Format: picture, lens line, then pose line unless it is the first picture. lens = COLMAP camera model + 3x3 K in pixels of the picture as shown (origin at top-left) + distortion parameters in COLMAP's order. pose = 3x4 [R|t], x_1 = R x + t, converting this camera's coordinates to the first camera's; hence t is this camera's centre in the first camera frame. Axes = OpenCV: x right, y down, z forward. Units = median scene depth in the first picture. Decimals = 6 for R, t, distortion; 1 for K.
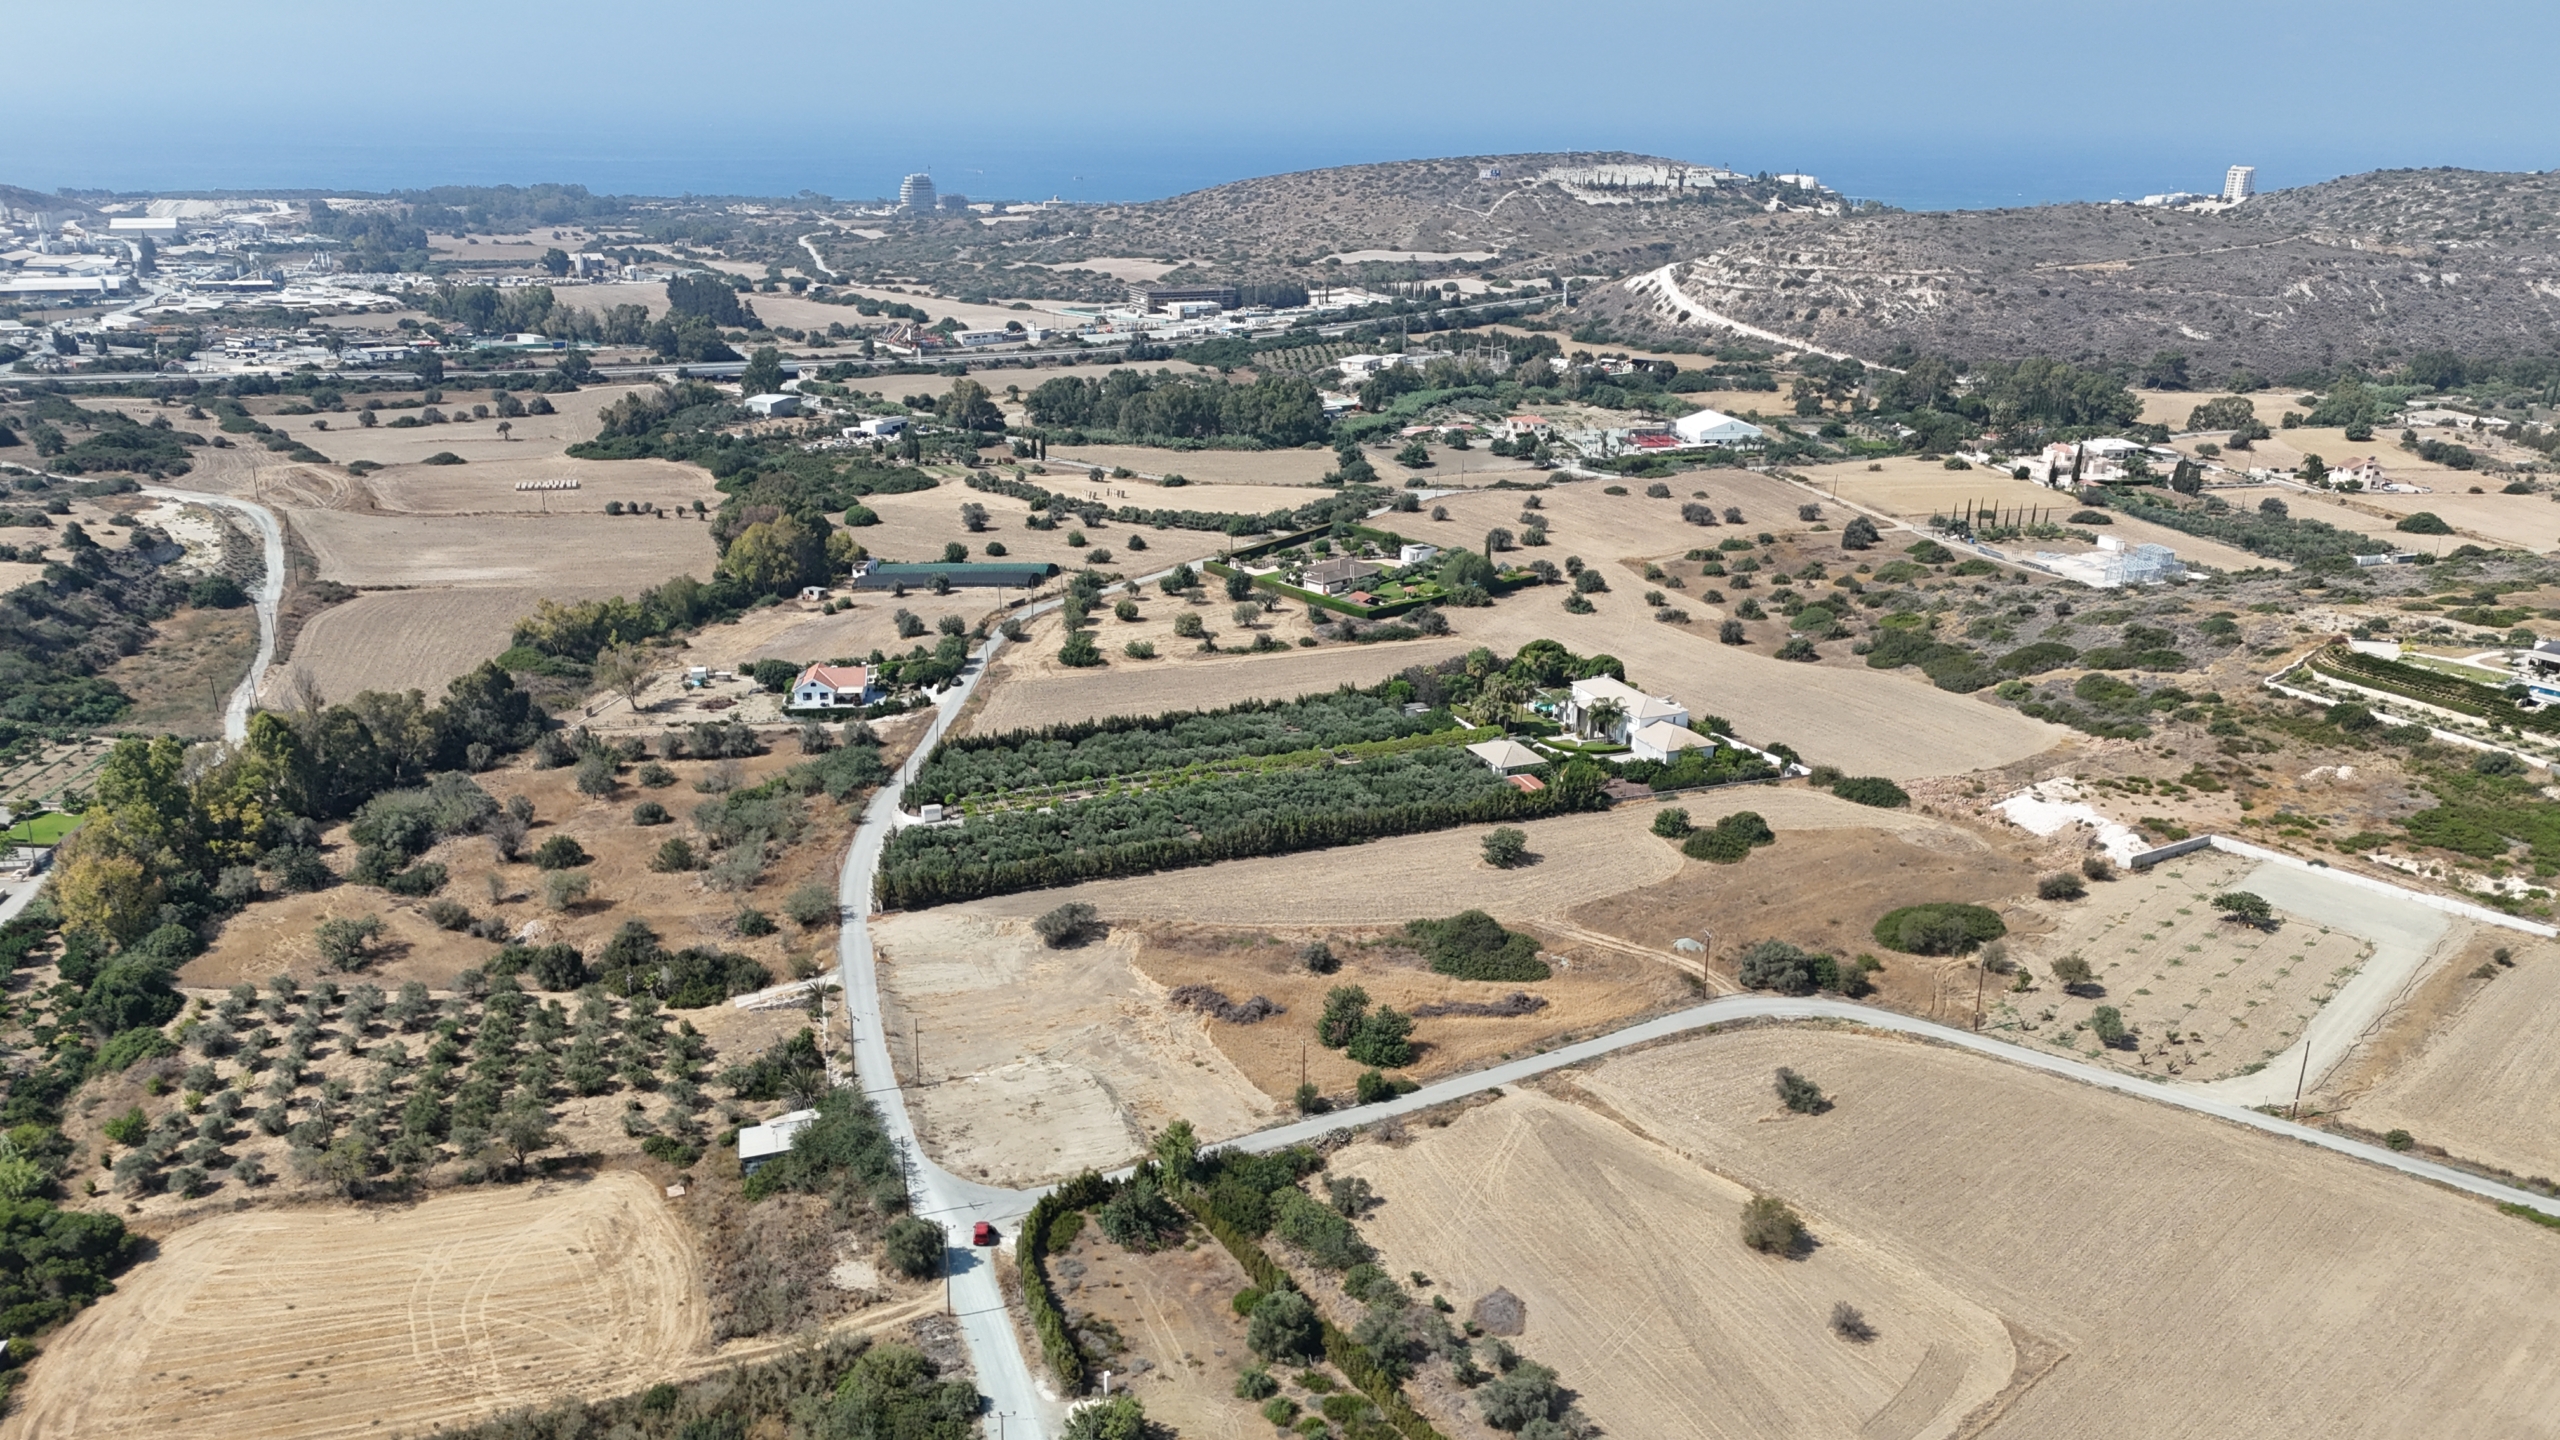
lens RADIAL K [[1876.4, 0, 1273.7], [0, 1876.4, 727.3], [0, 0, 1]] dist [0.077866, -0.081399]
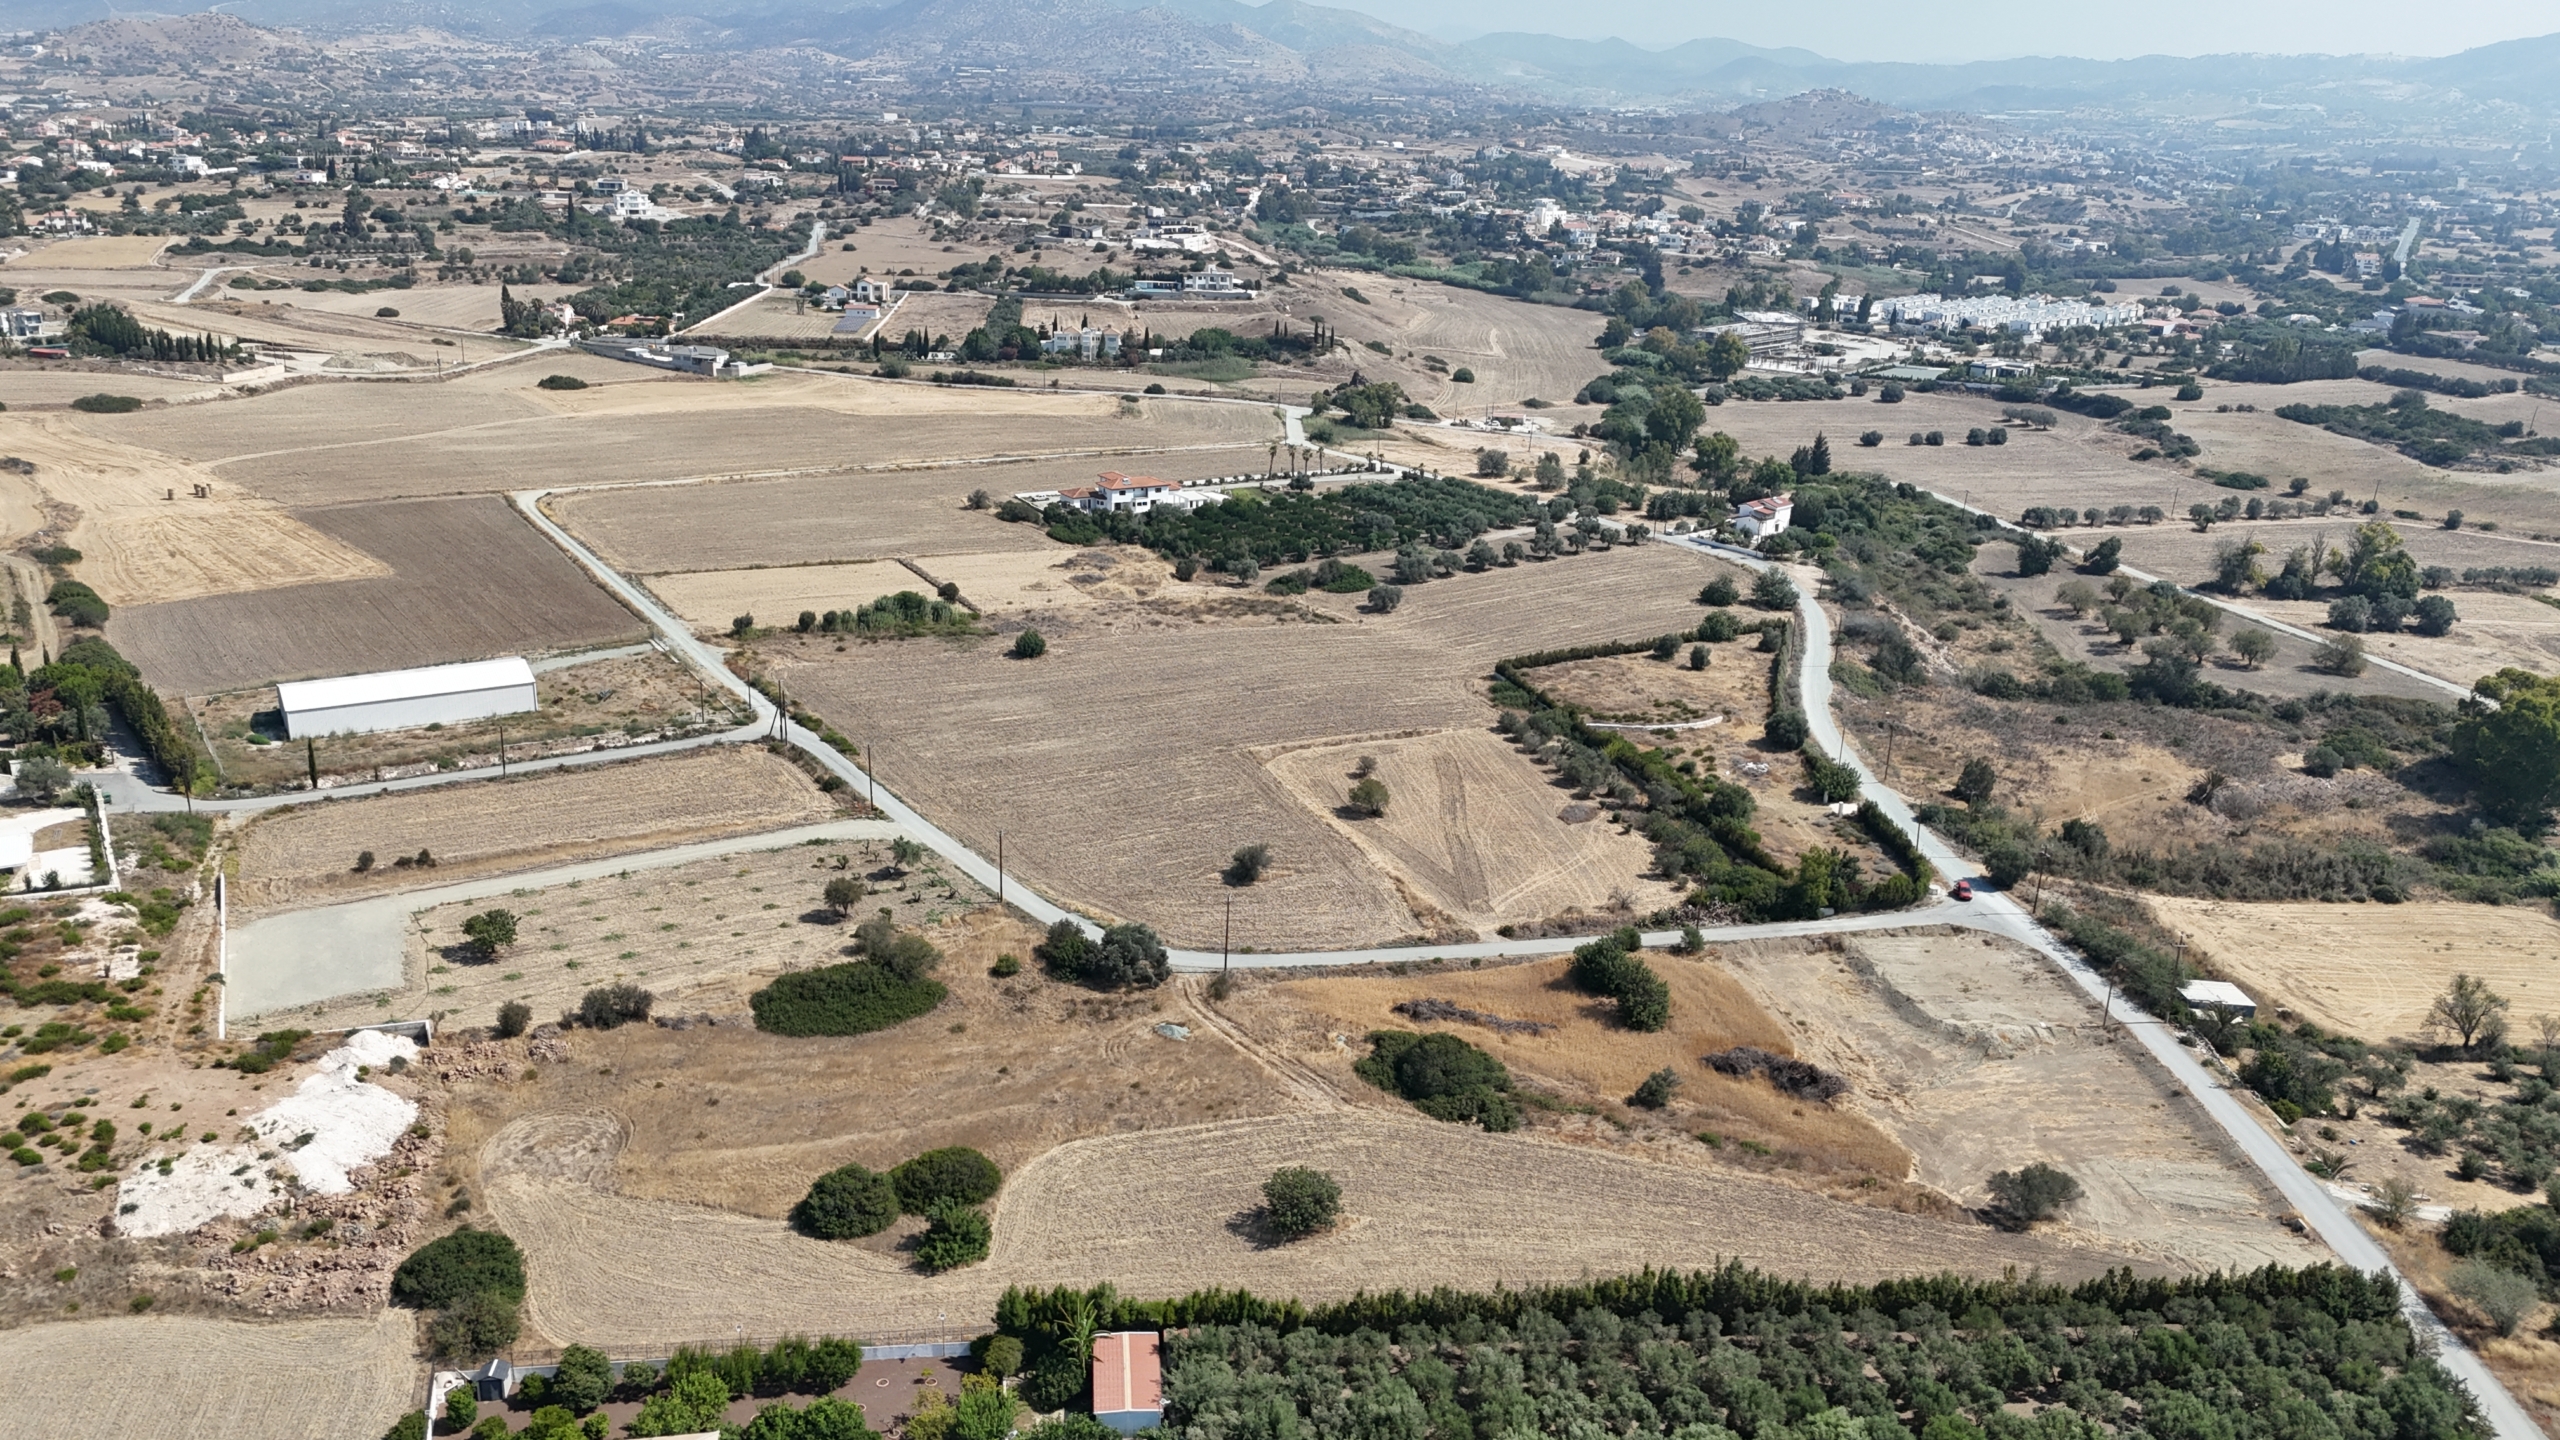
lens RADIAL K [[1876.4, 0, 1273.7], [0, 1876.4, 727.3], [0, 0, 1]] dist [0.077866, -0.081399]
pose [[-0.968977, -0.121227, 0.215380, 0.031876], [0.031689, 0.803314, 0.594712, -0.526004], [-0.245113, 0.583087, -0.774551, 1.778690]]
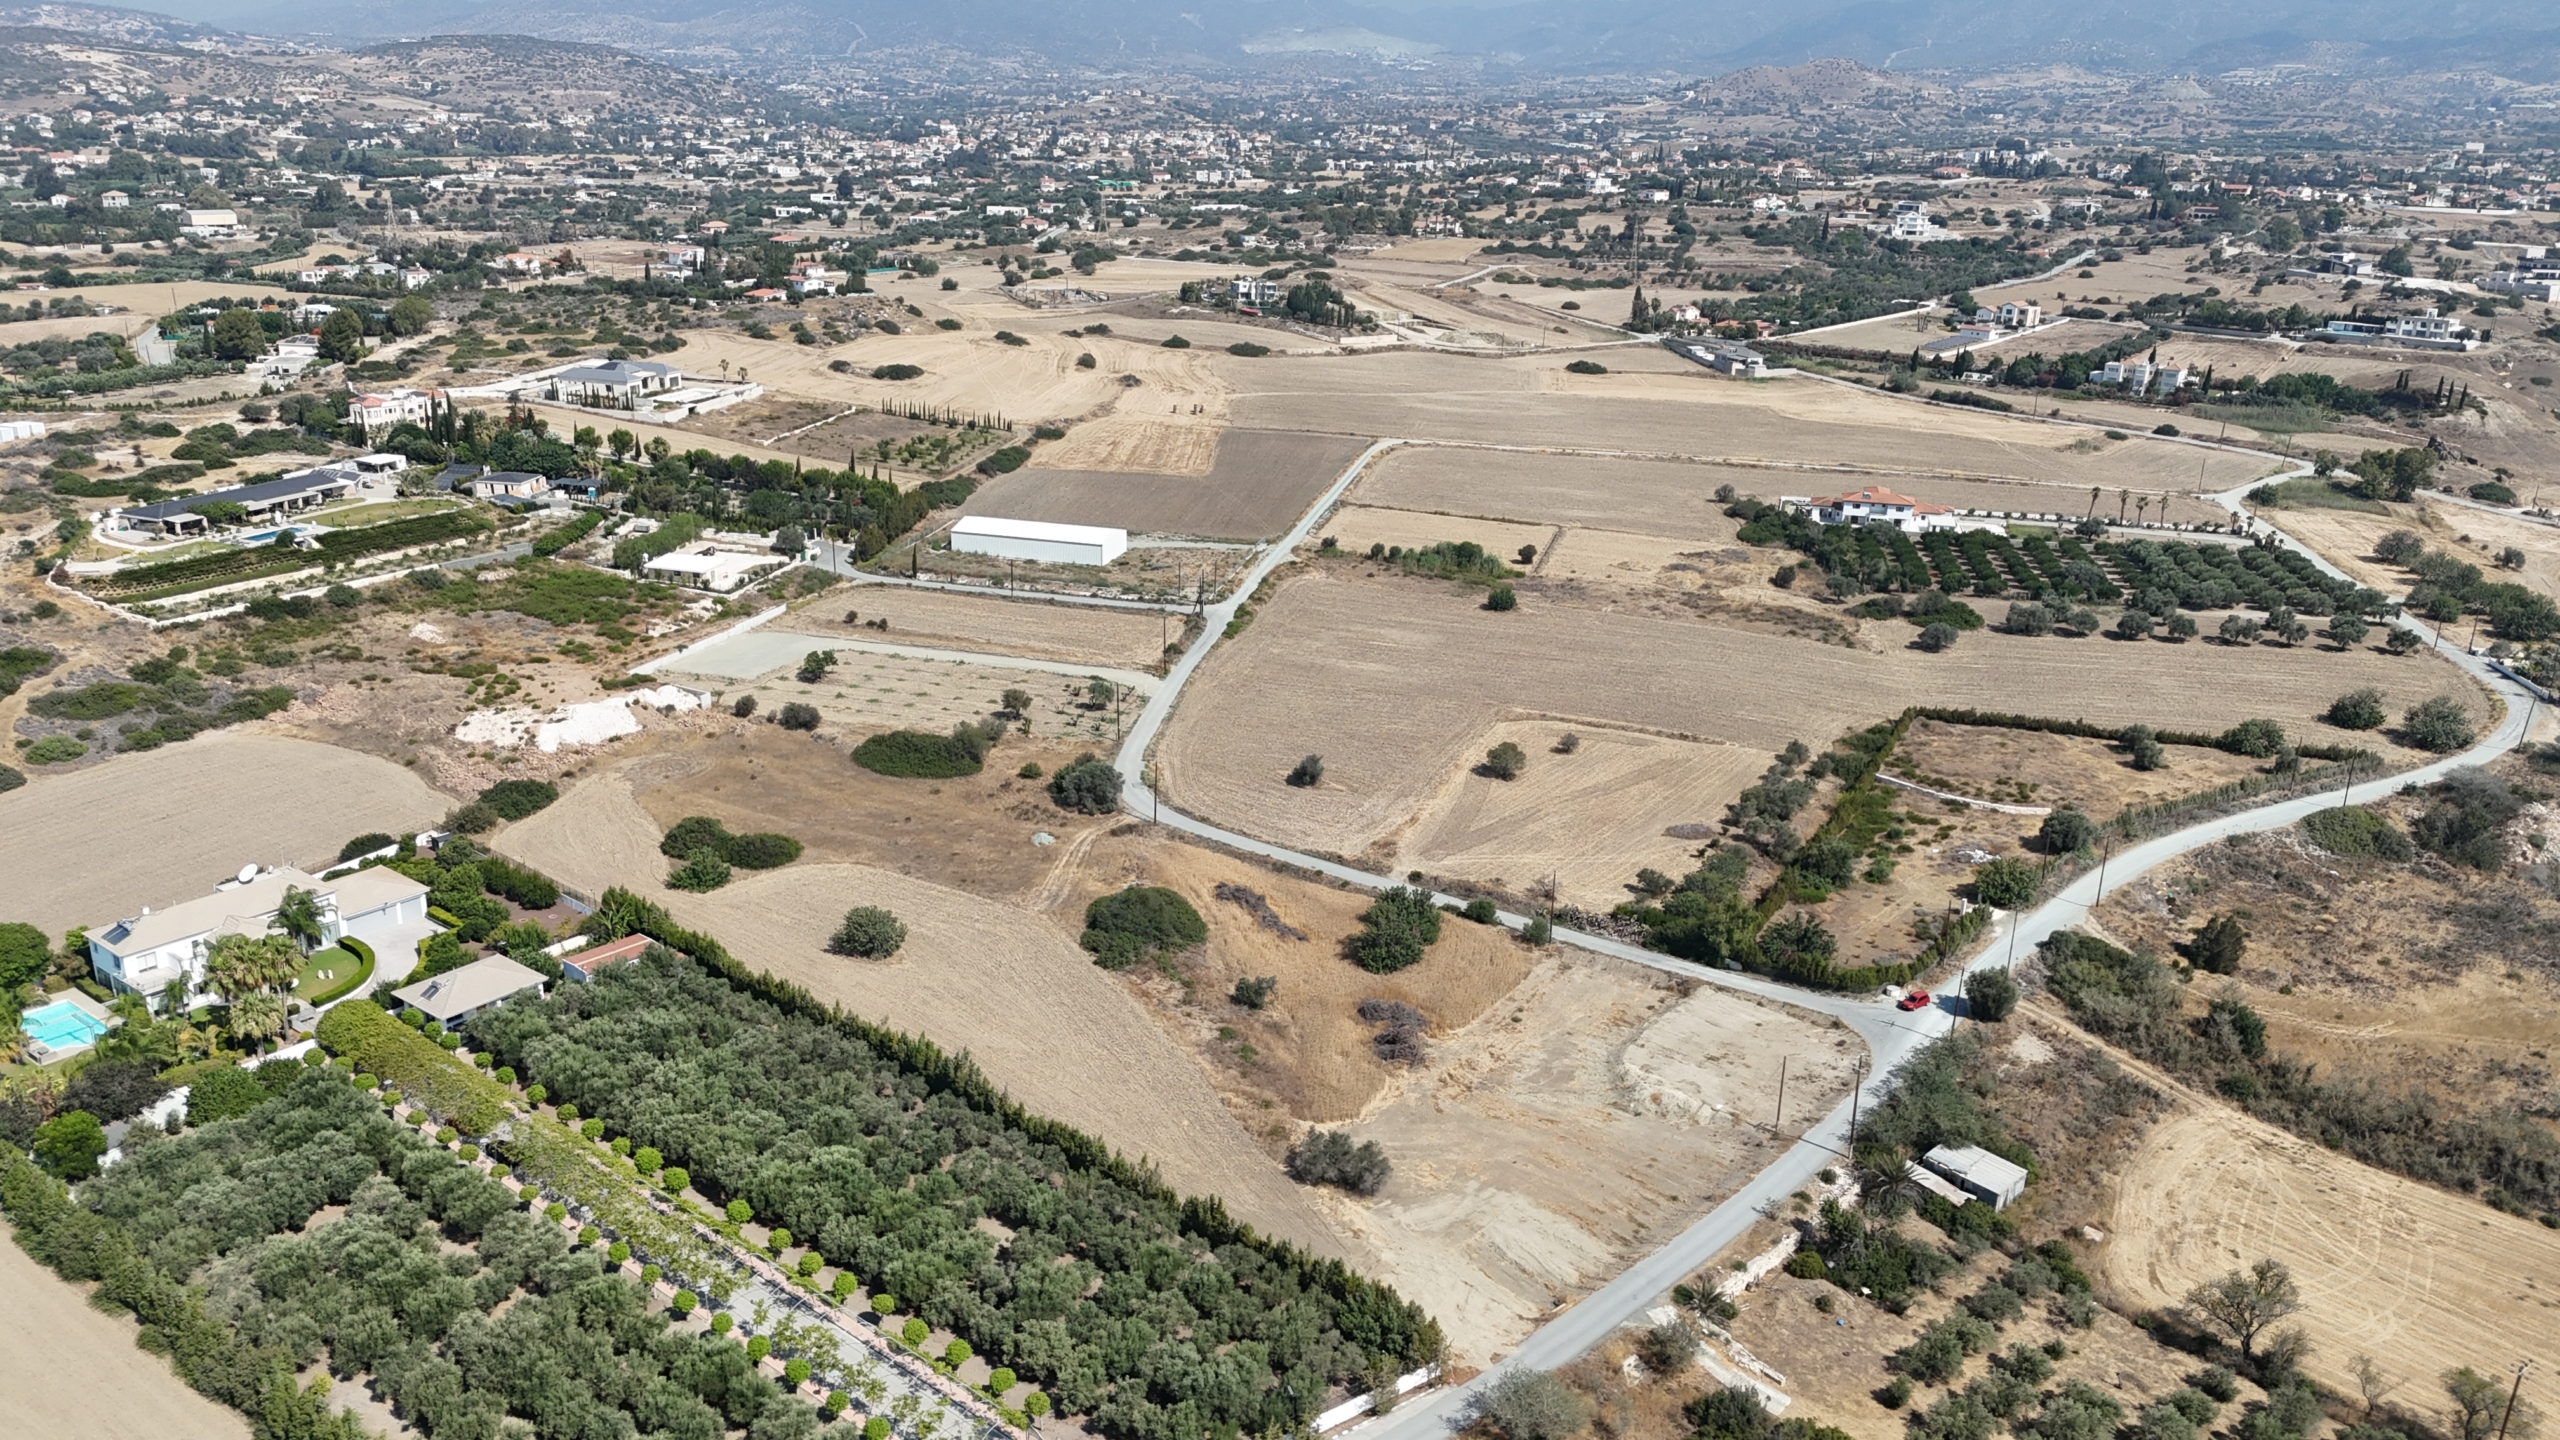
lens RADIAL K [[1855.0, 0, 1279.1], [0, 1855.0, 765.1], [0, 0, 1]] dist [0.077660, -0.076771]
pose [[-0.492627, -0.323329, 0.807946, -0.708688], [0.245346, 0.839154, 0.485413, -0.415076], [-0.834940, 0.437354, -0.334062, 1.406509]]
